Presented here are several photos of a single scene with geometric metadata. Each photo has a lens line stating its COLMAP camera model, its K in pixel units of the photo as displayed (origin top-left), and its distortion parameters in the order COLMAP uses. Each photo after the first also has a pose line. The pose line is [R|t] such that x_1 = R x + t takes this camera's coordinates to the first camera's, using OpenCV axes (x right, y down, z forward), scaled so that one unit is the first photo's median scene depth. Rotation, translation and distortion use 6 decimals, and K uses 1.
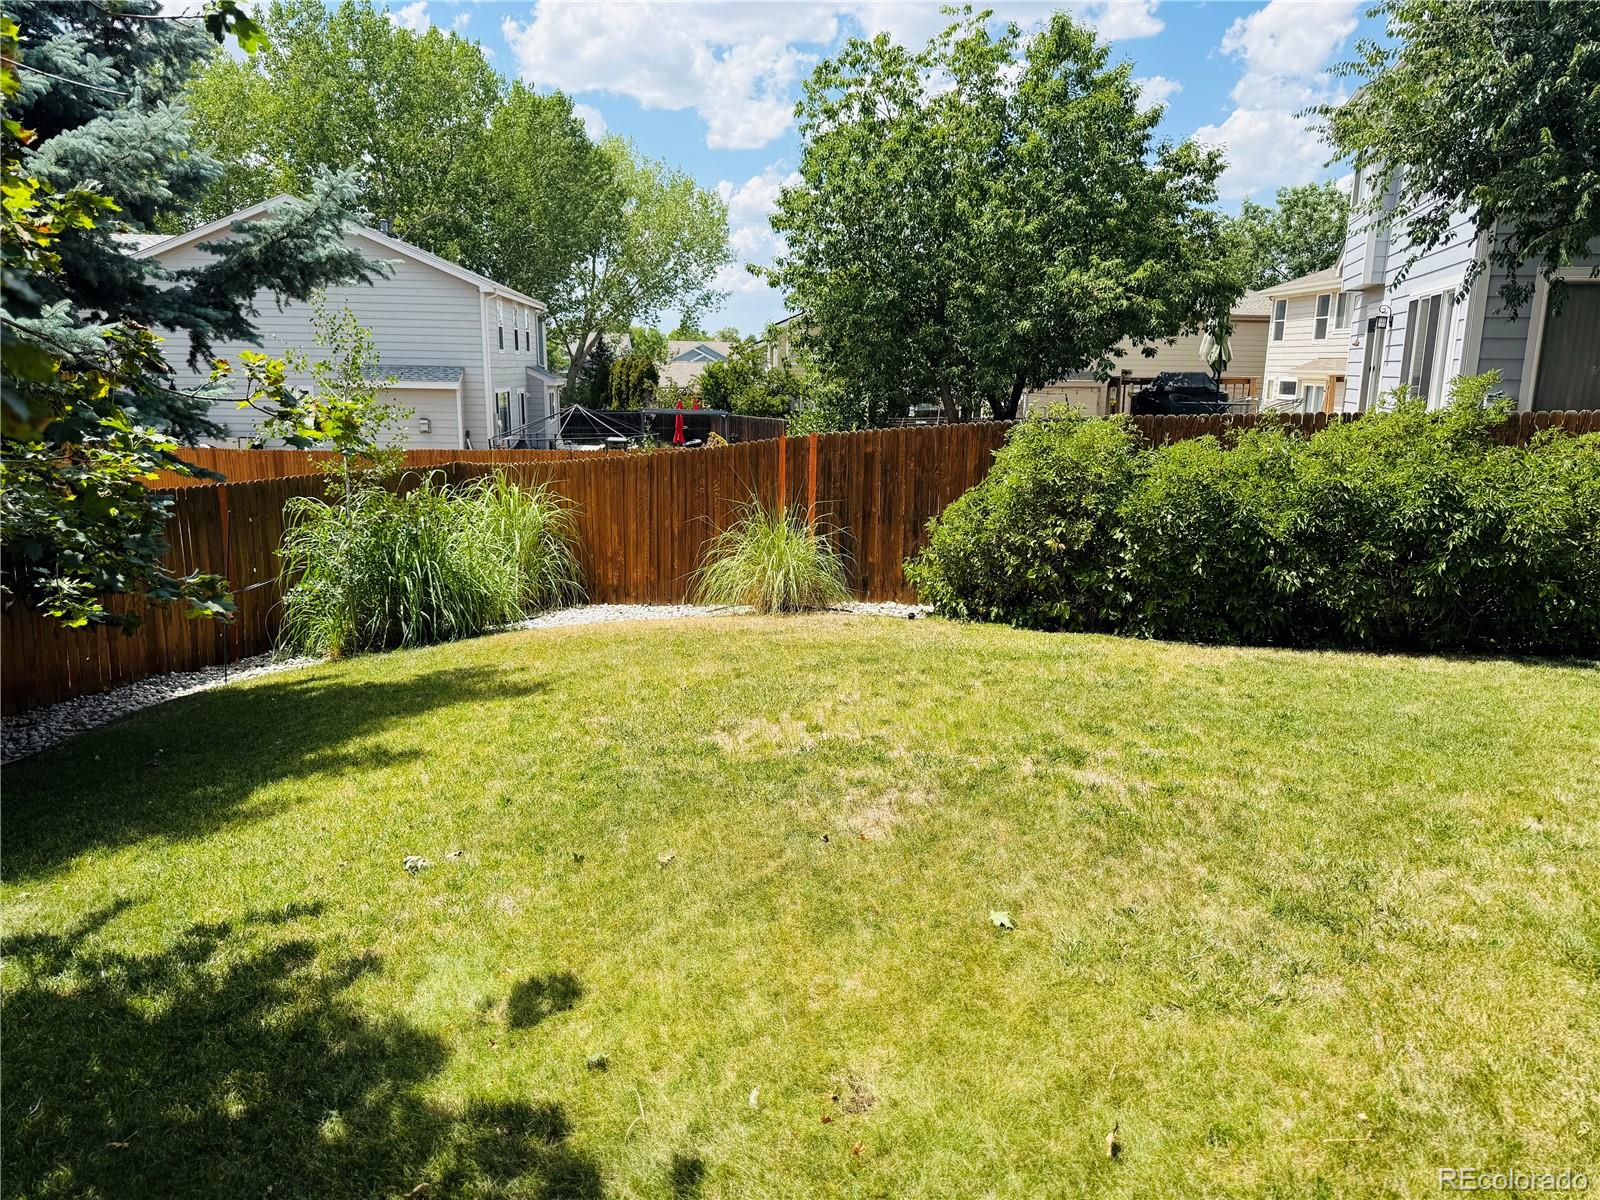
lens RADIAL K [[1139.0, 0, 794.0], [0, 1139.0, 616.1], [0, 0, 1]] dist [0.072671, -0.120152]
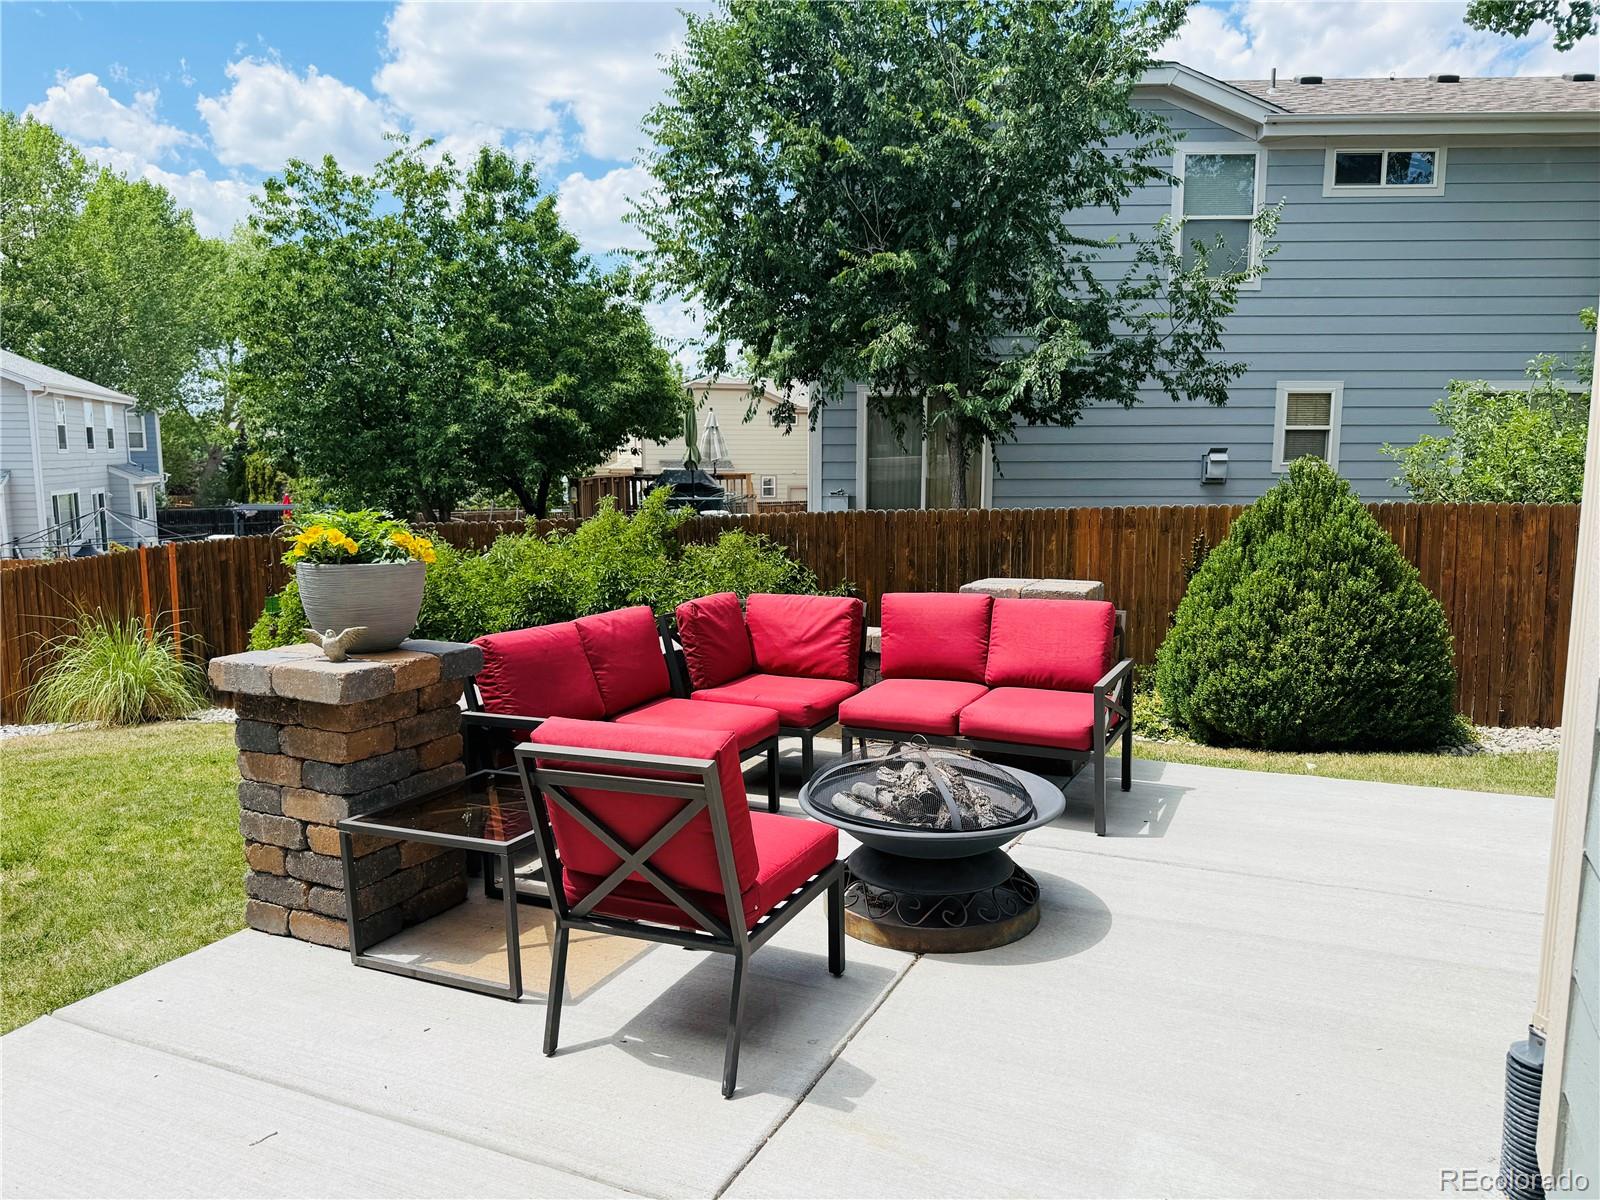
lens RADIAL K [[1139.0, 0, 794.0], [0, 1139.0, 616.1], [0, 0, 1]] dist [0.072671, -0.120152]
pose [[0.969083, -0.052002, 0.241194, 0.214290], [0.068896, 0.995687, -0.062138, 0.002816], [-0.236922, 0.076834, 0.968486, -0.077133]]
